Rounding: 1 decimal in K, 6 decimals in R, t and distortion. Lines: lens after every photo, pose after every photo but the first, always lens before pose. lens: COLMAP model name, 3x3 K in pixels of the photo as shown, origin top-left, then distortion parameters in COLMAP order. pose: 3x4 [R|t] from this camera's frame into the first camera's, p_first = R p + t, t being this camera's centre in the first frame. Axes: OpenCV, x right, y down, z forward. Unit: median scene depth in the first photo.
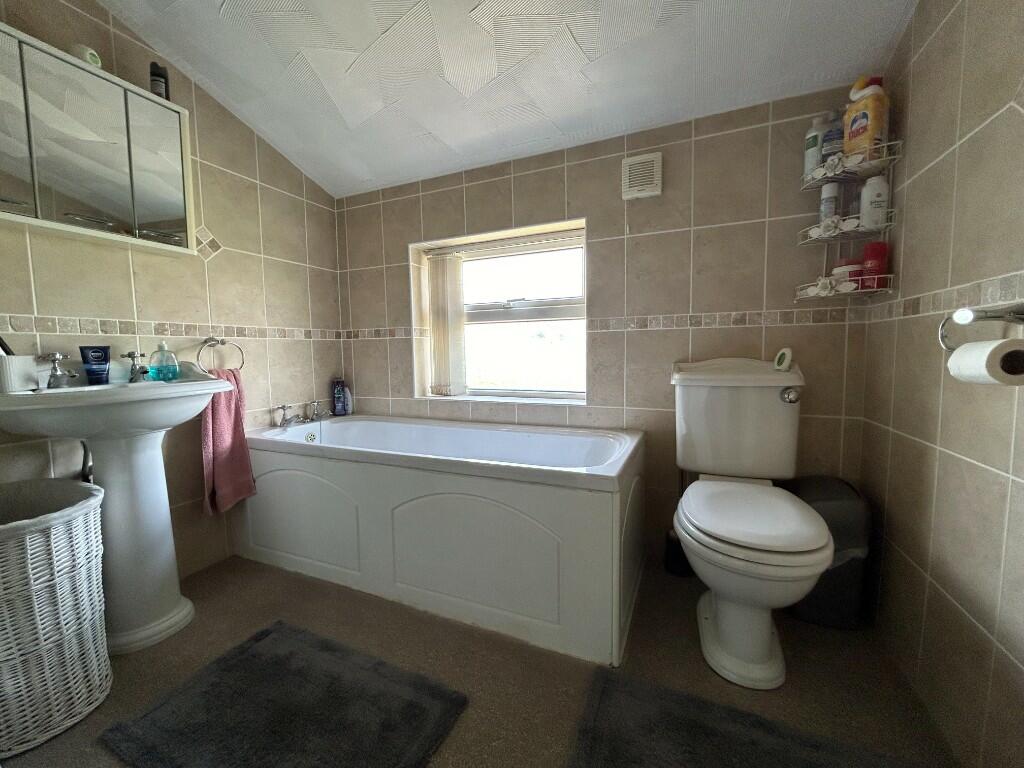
lens RADIAL K [[412.6, 0, 509.7], [0, 412.6, 382.7], [0, 0, 1]] dist [0.001636, -0.000149]
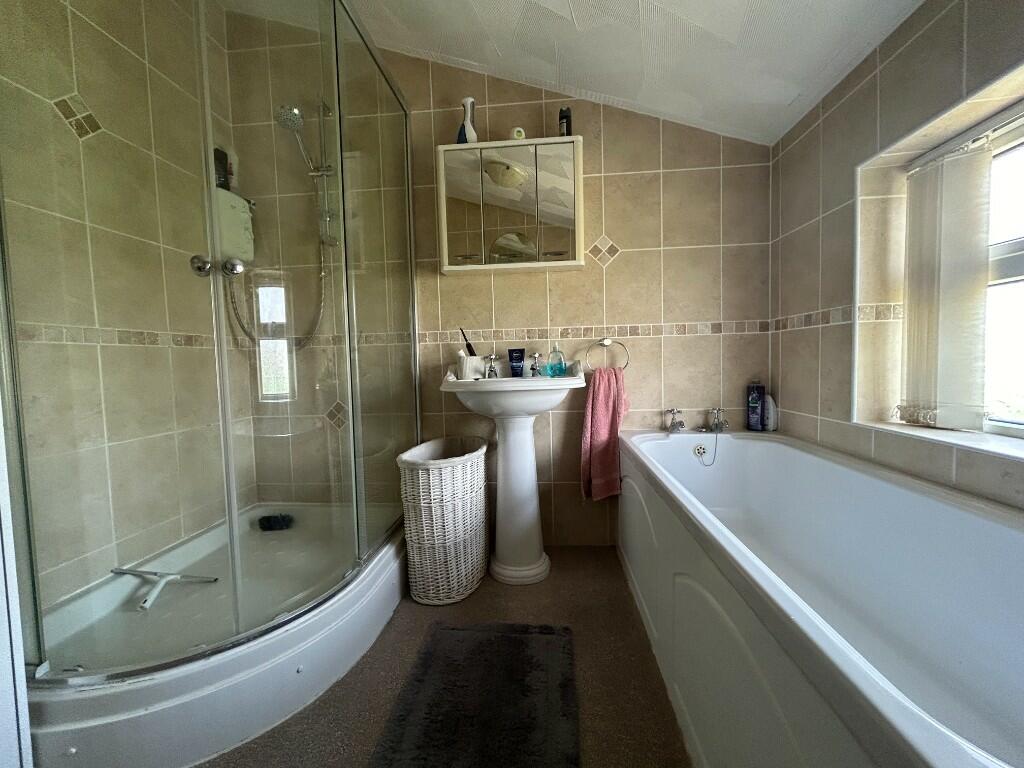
lens RADIAL K [[412.6, 0, 513.3], [0, 412.6, 383.8], [0, 0, 1]] dist [0.001636, -0.000149]
pose [[0.330166, 0.060453, -0.941985, 0.187024], [-0.051724, 0.997606, 0.045893, -0.023055], [0.942505, 0.033571, 0.332502, 0.356215]]
